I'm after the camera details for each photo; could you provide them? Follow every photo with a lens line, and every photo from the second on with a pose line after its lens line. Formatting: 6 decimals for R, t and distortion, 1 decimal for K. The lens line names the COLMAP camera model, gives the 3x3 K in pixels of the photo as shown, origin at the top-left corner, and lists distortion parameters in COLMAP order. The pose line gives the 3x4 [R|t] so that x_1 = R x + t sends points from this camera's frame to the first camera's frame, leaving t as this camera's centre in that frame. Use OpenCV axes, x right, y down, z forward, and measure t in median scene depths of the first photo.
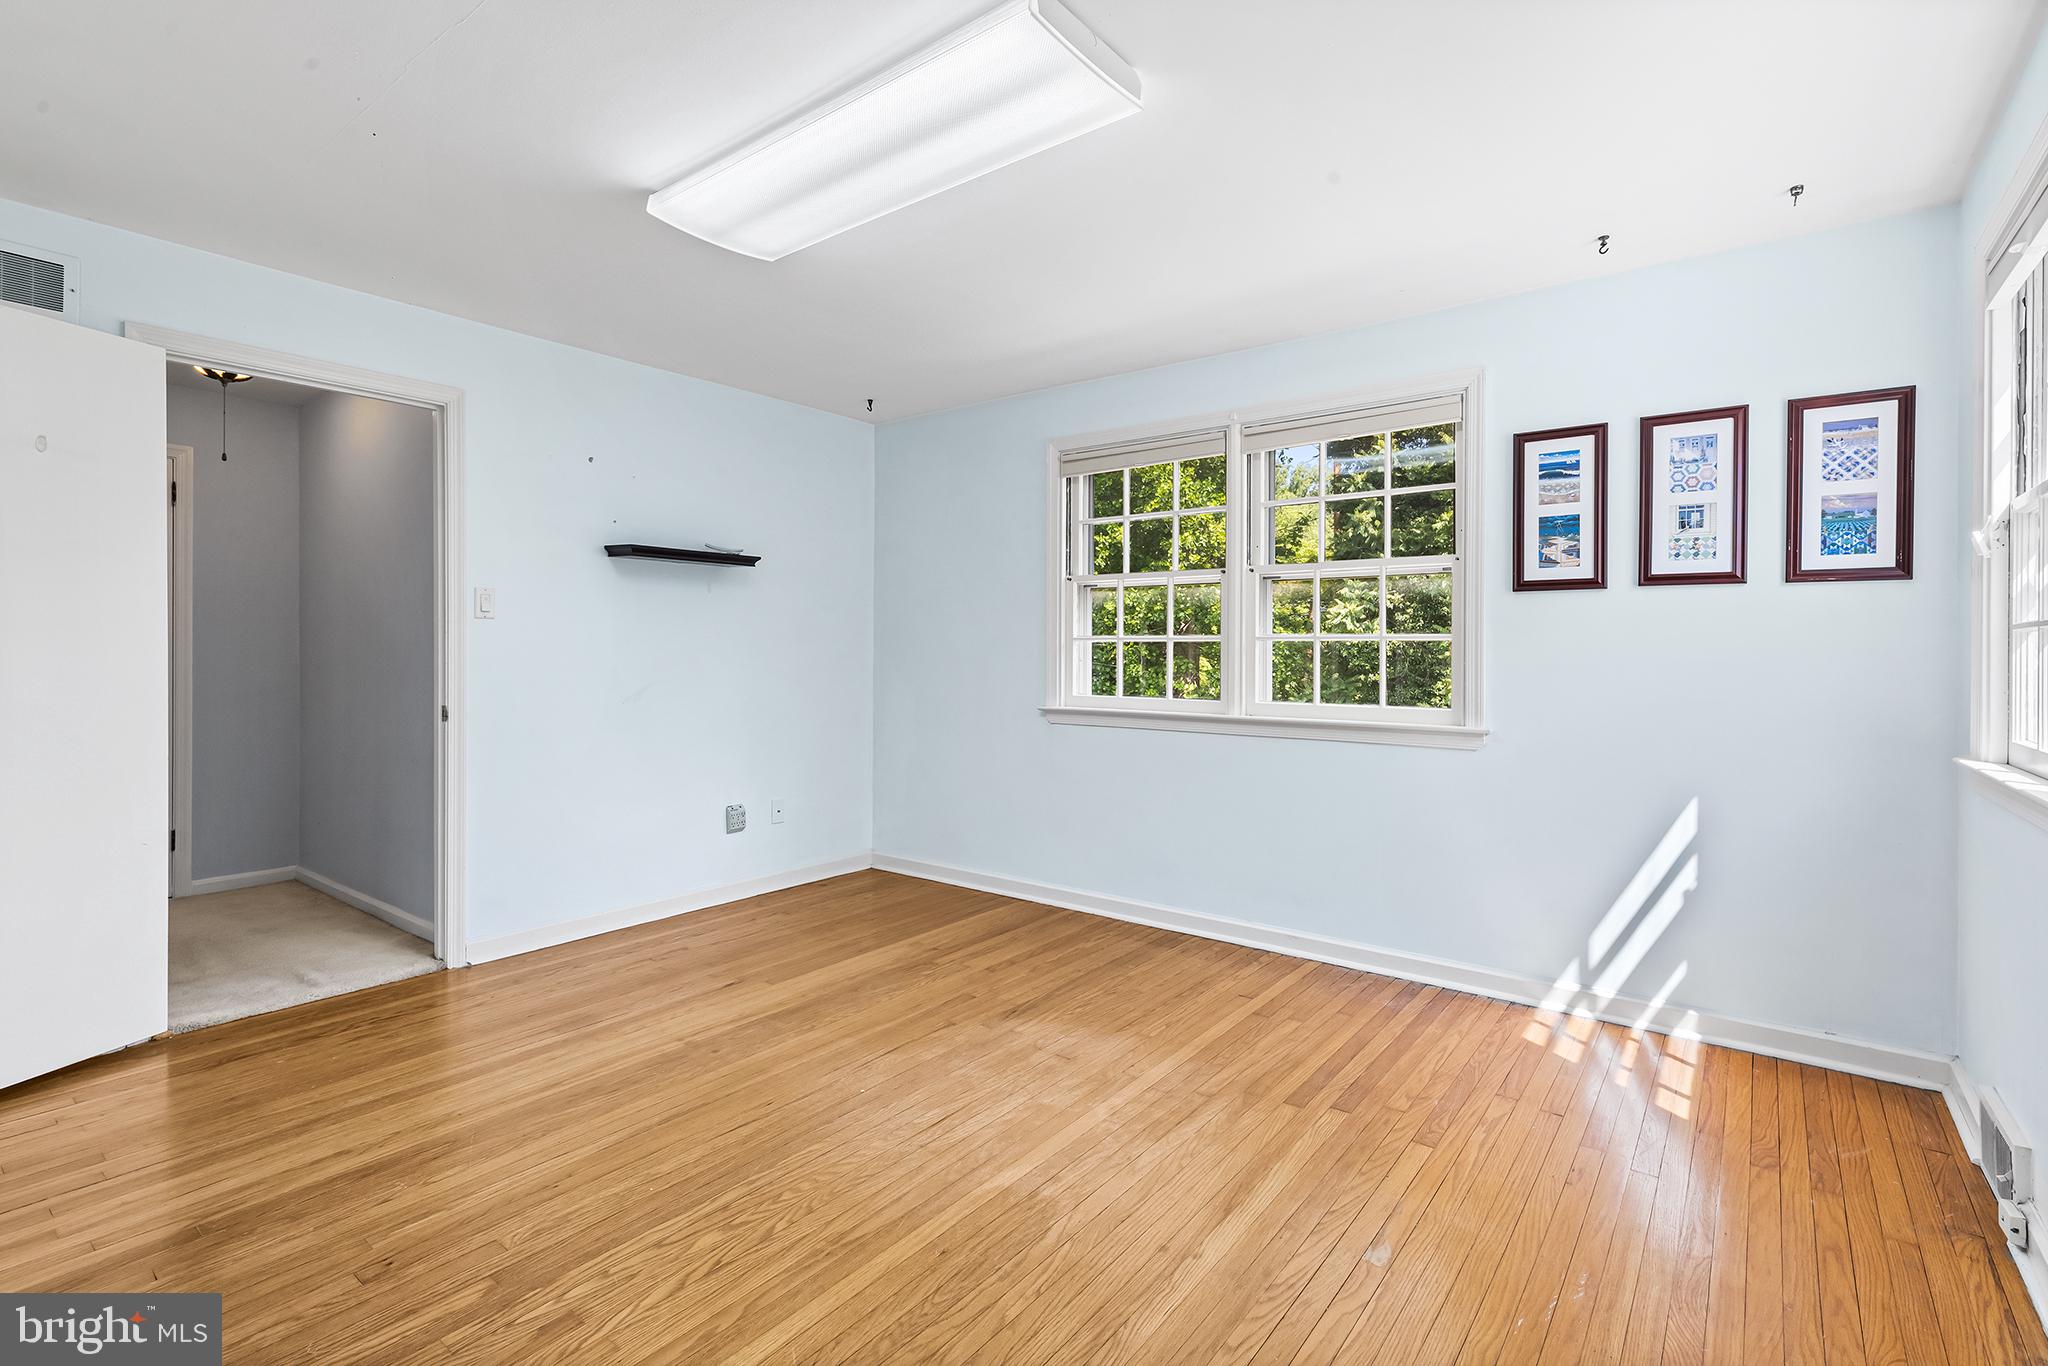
lens RADIAL K [[925.0, 0, 1016.8], [0, 925.0, 663.0], [0, 0, 1]] dist [0.009179, -0.000434]
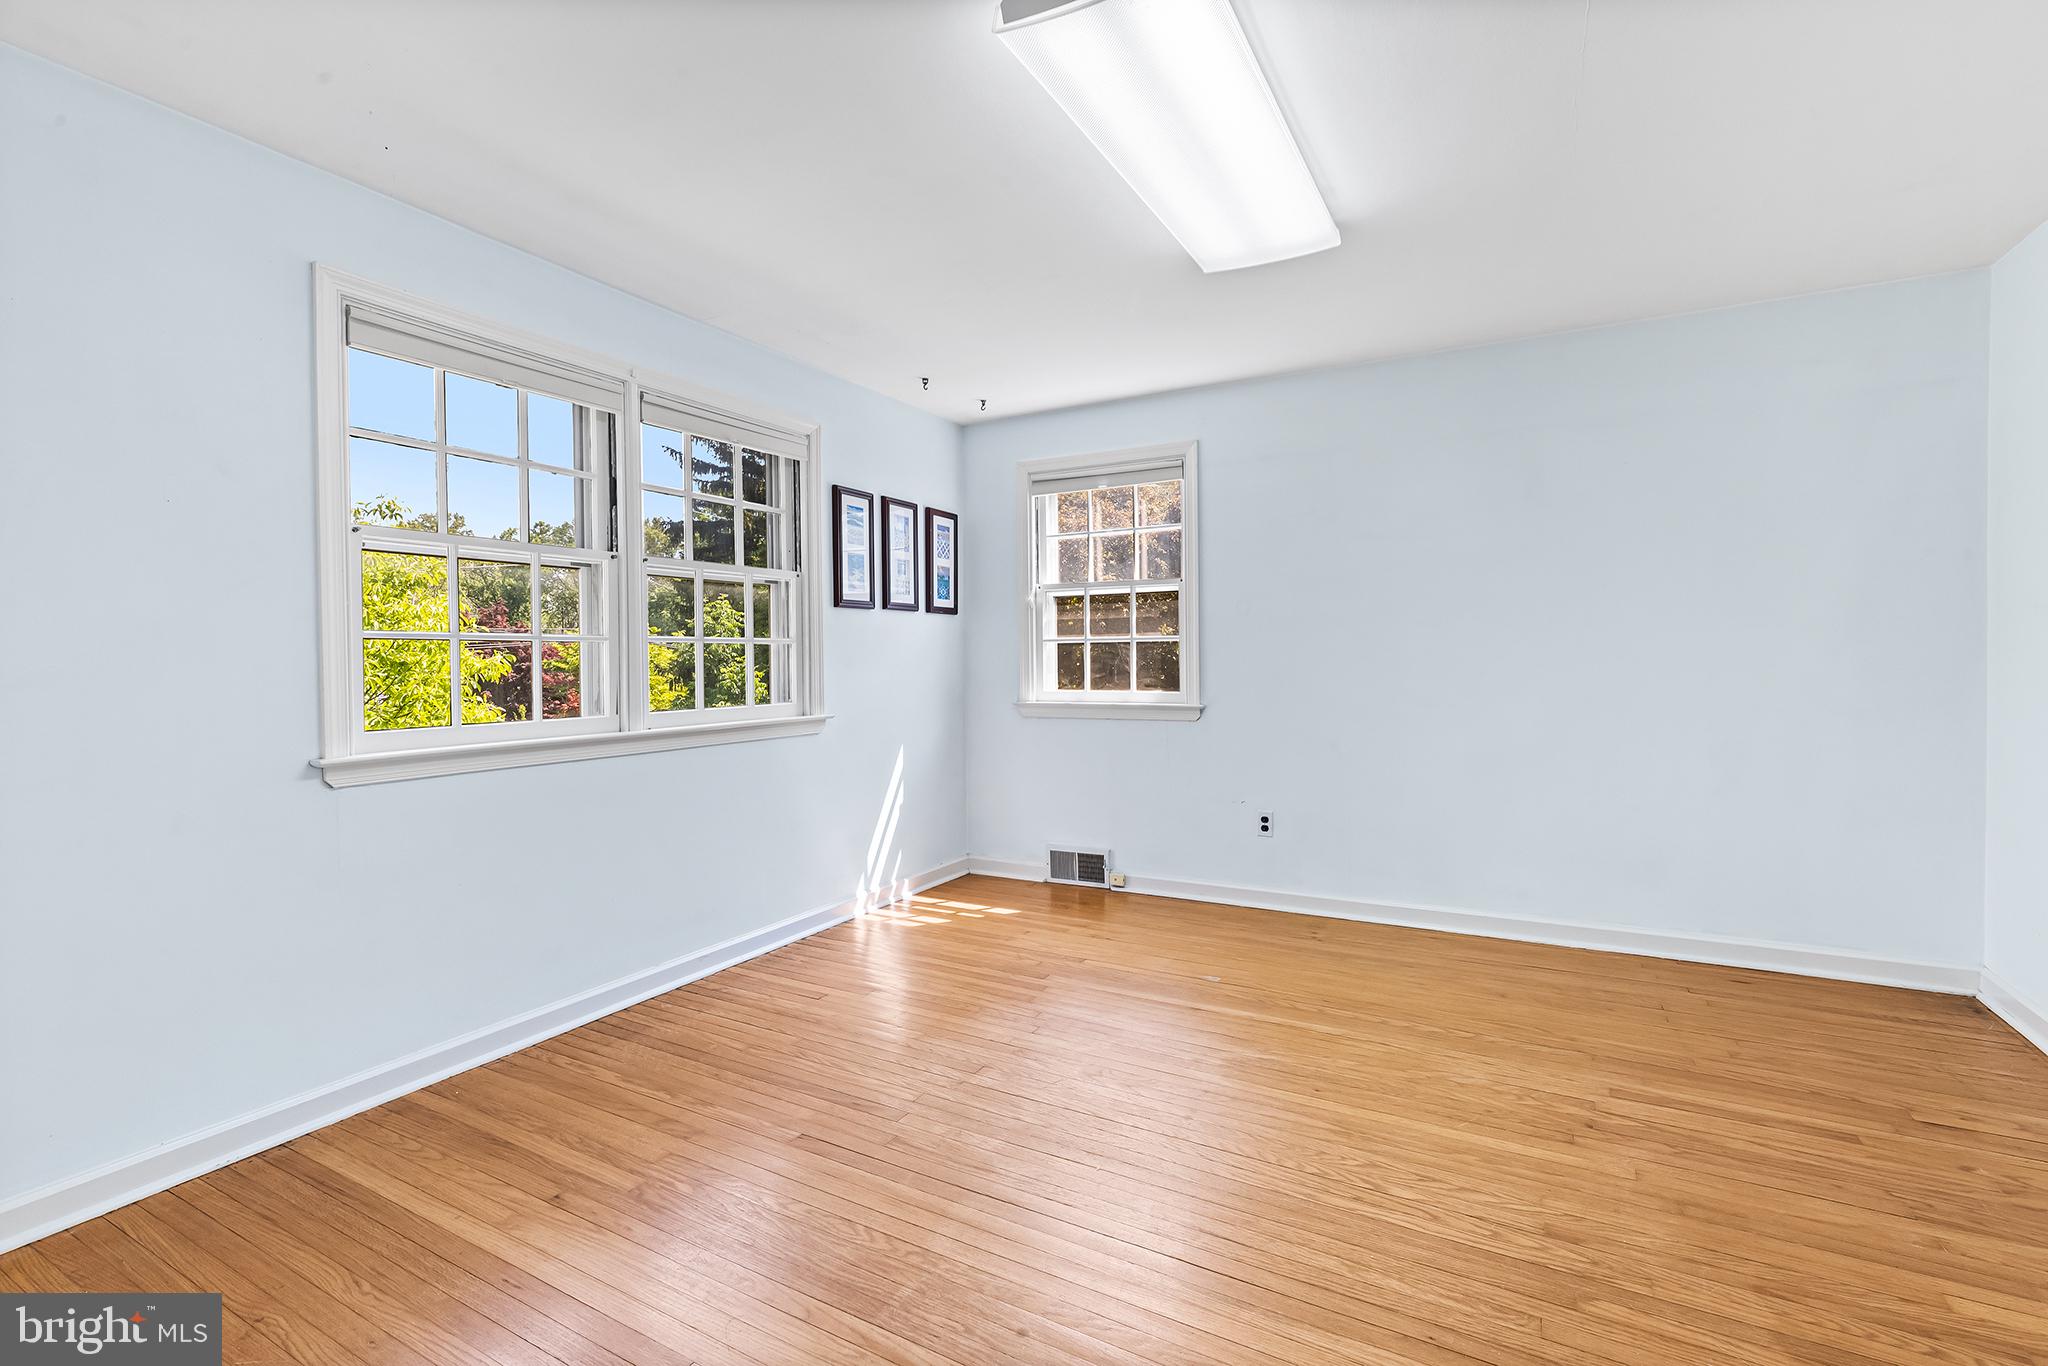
lens RADIAL K [[925.0, 0, 1024.0], [0, 925.0, 683.0], [0, 0, 1]] dist [0.009179, -0.000434]
pose [[-0.150179, -0.032413, 0.988127, -0.915271], [0.019038, 0.999182, 0.035669, -0.014331], [-0.988475, 0.024169, -0.149439, 1.101962]]
